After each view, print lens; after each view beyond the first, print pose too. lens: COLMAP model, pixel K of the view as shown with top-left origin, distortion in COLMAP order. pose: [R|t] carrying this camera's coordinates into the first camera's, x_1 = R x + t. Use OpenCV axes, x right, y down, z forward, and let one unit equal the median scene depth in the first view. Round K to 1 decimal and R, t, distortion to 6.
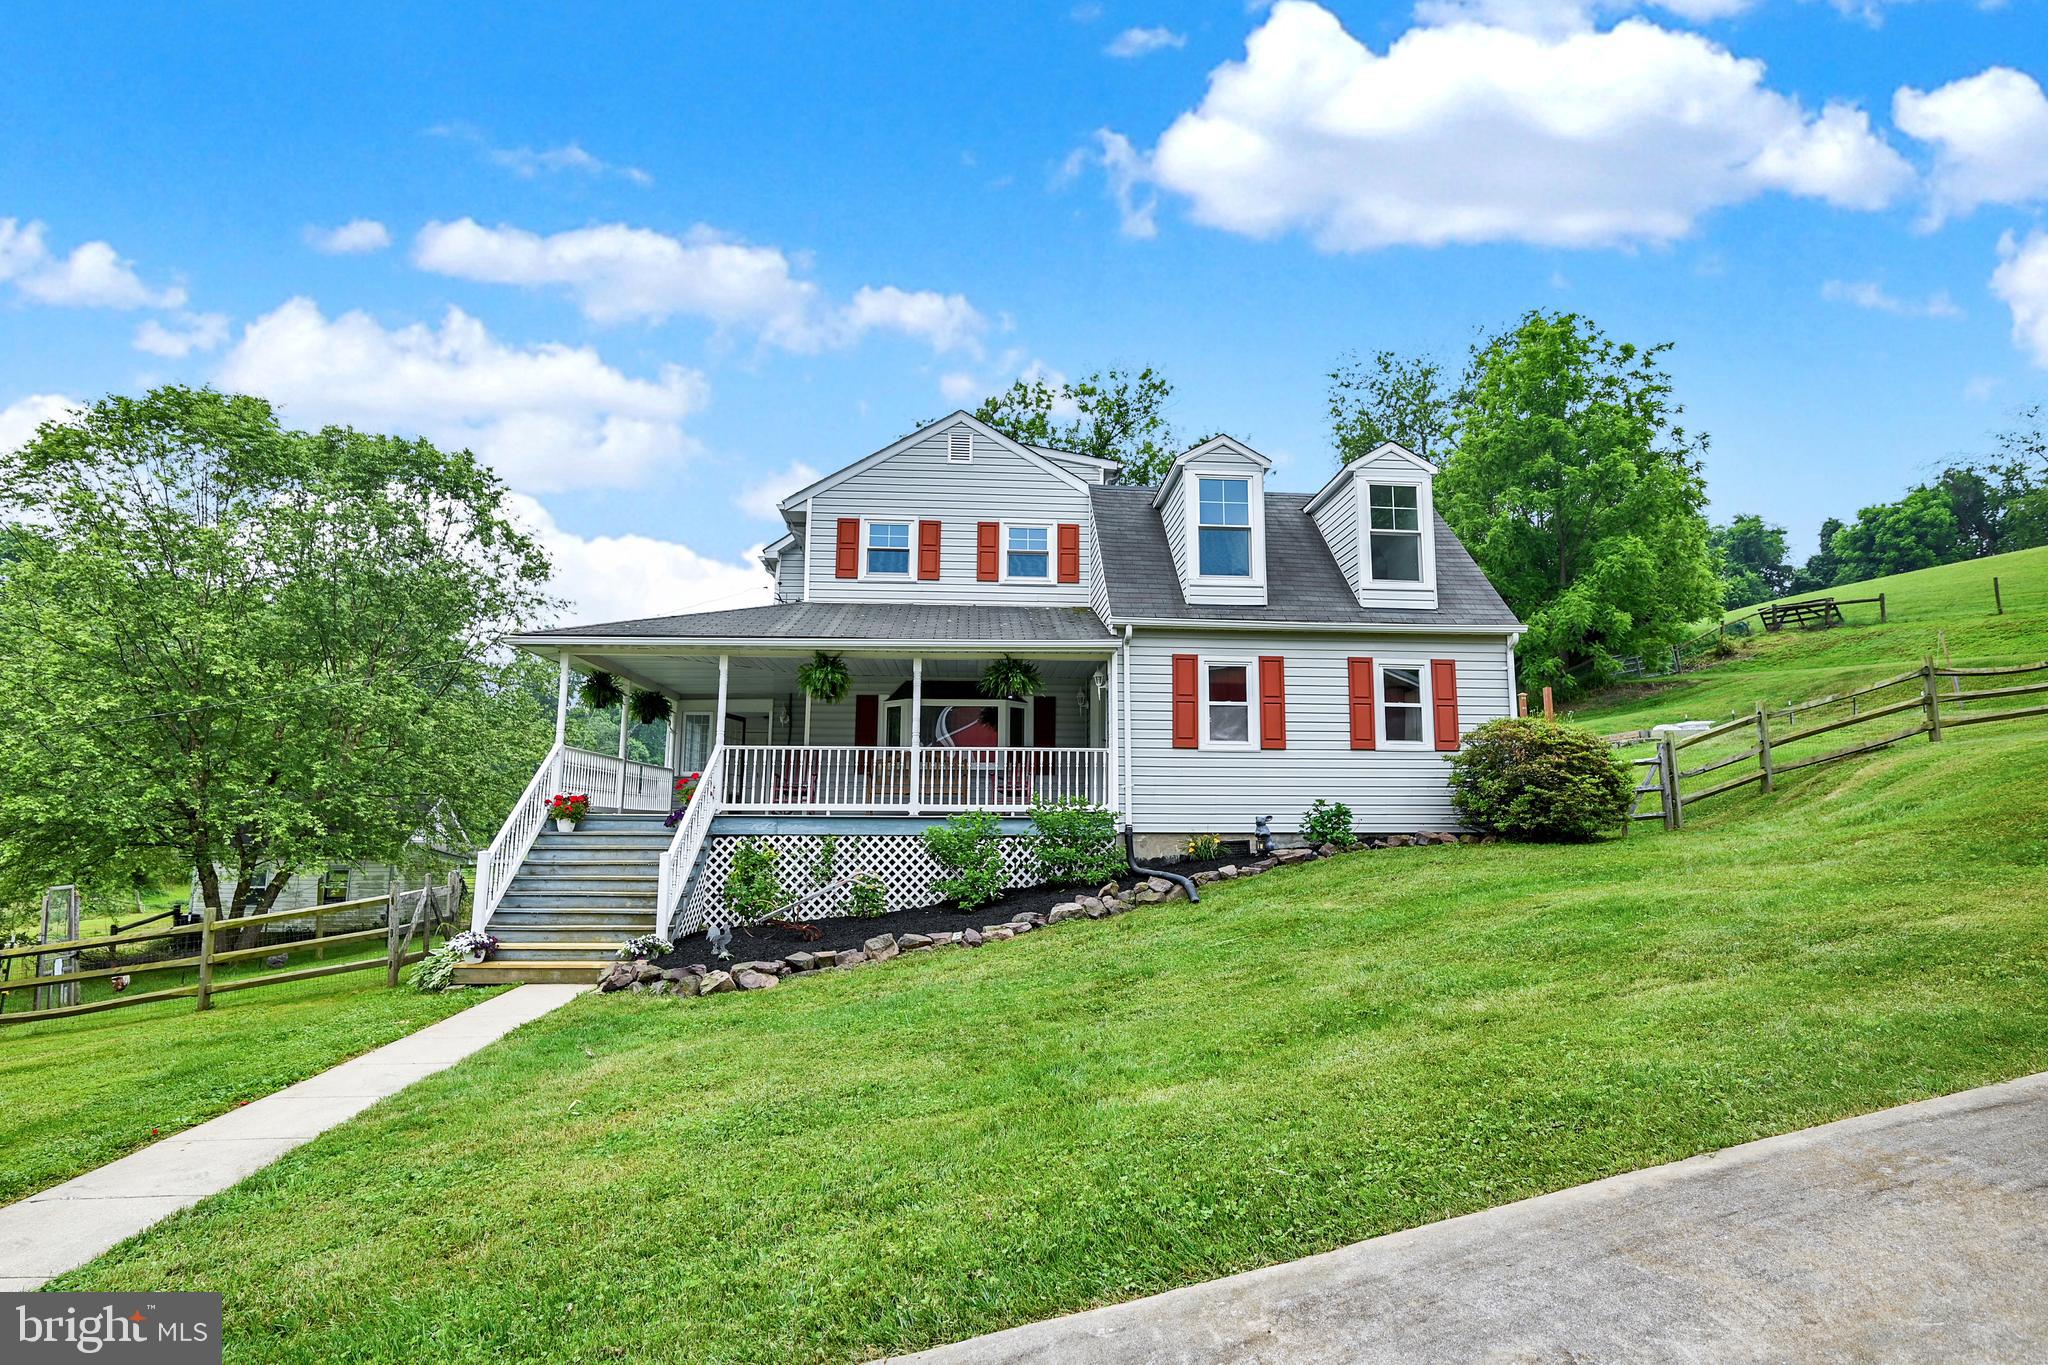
lens RADIAL K [[1040.8, 0, 1047.1], [0, 1040.8, 664.7], [0, 0, 1]] dist [0.001667, 0.000551]
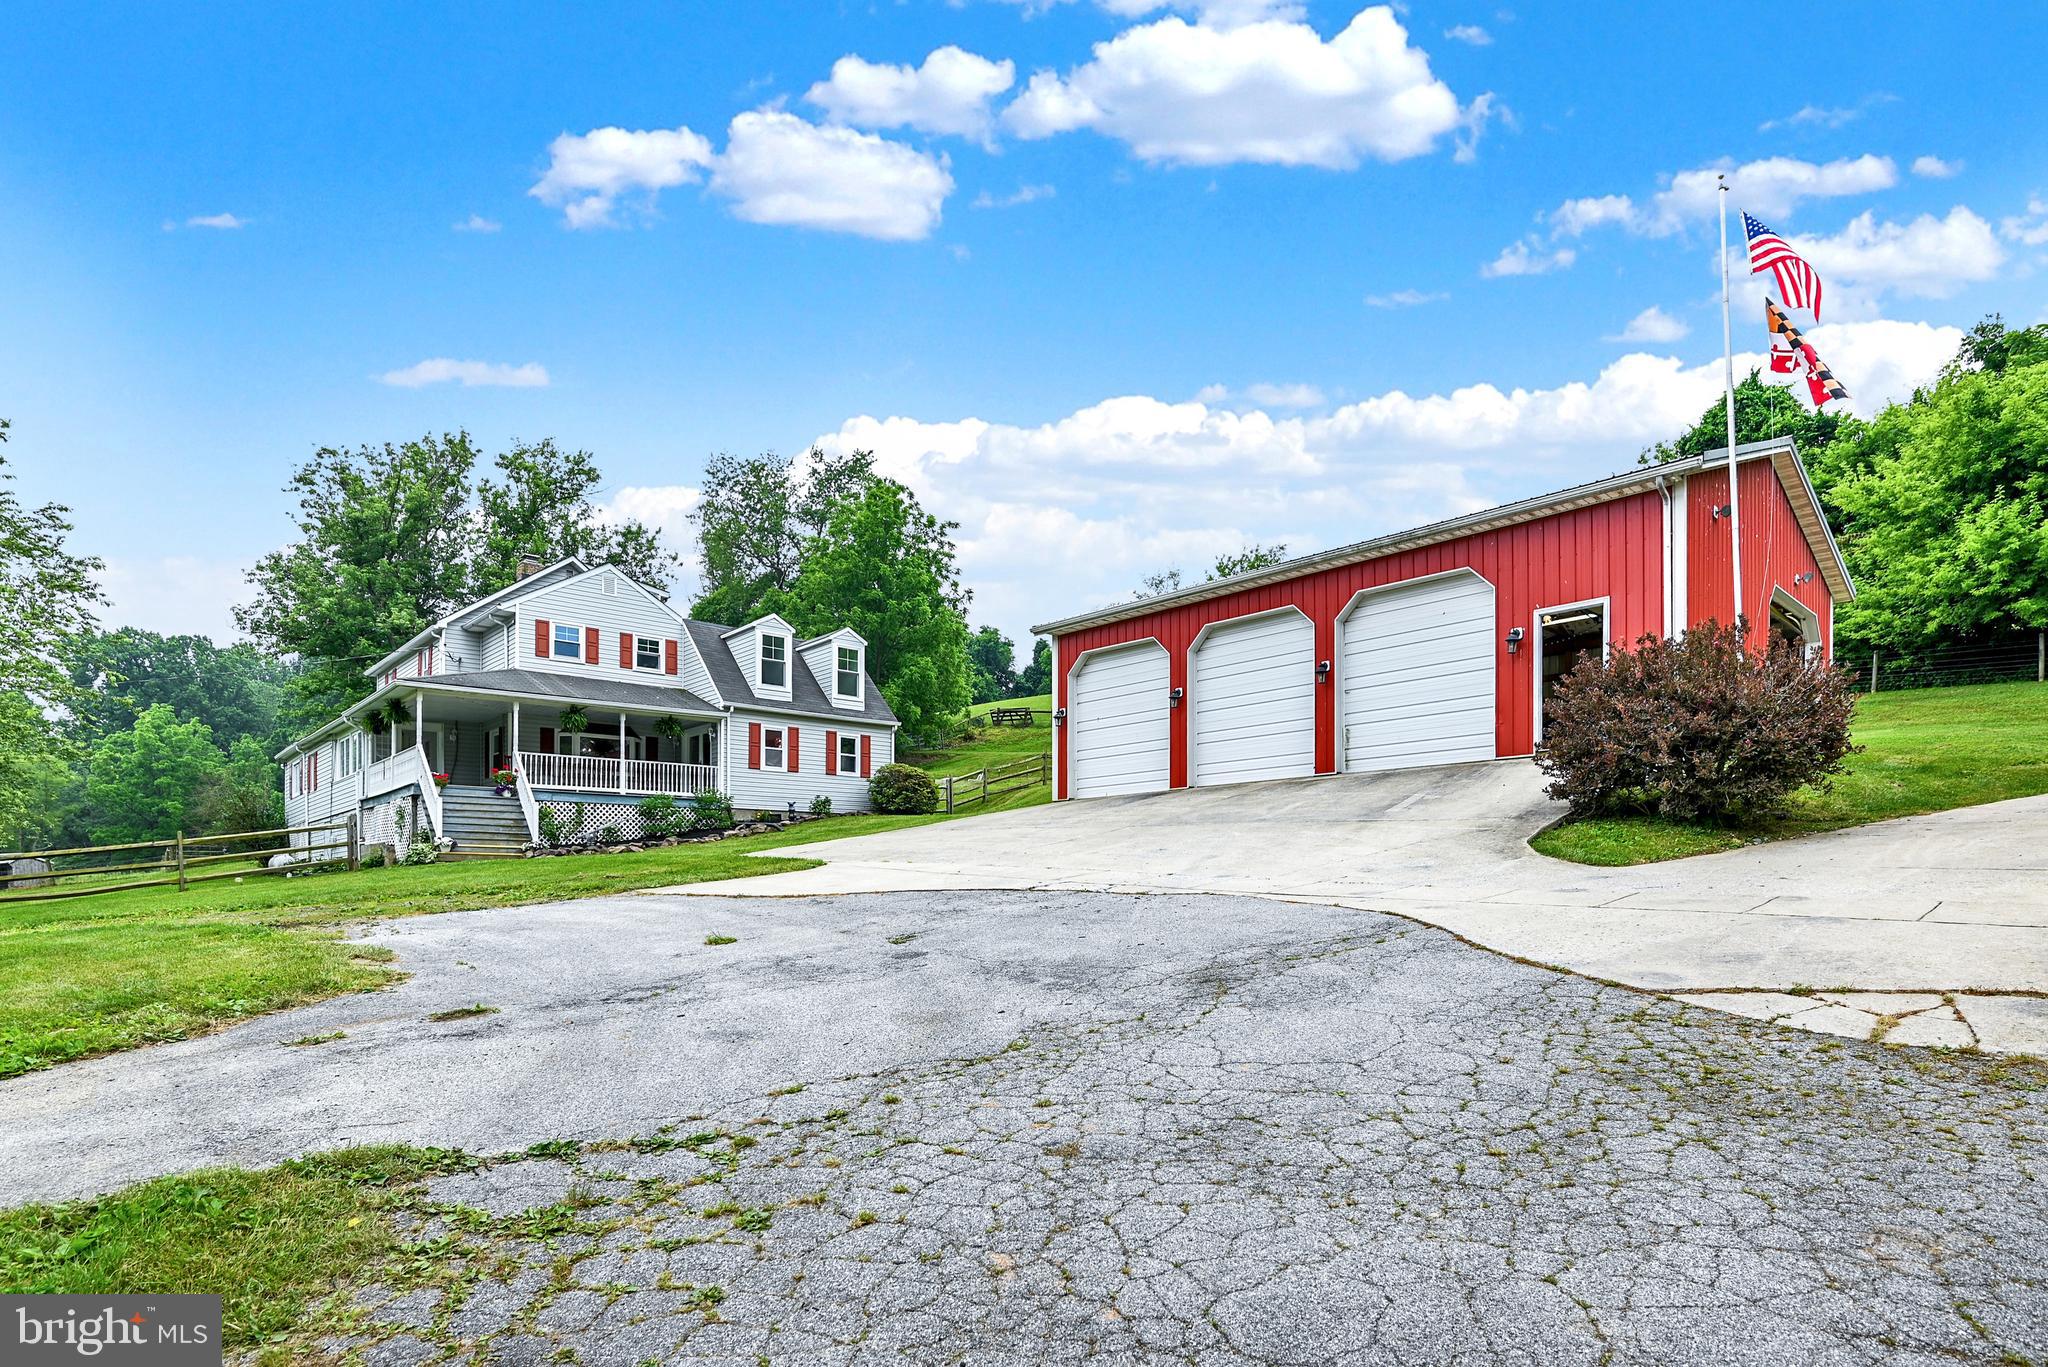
lens RADIAL K [[1103.2, 0, 1045.7], [0, 1103.2, 868.1], [0, 0, 1]] dist [0.001571, 0.001116]
pose [[0.792088, 0.005154, 0.610385, -0.710233], [-0.087020, 0.990704, 0.104559, -0.003648], [-0.604172, -0.135936, 0.785174, -1.042944]]
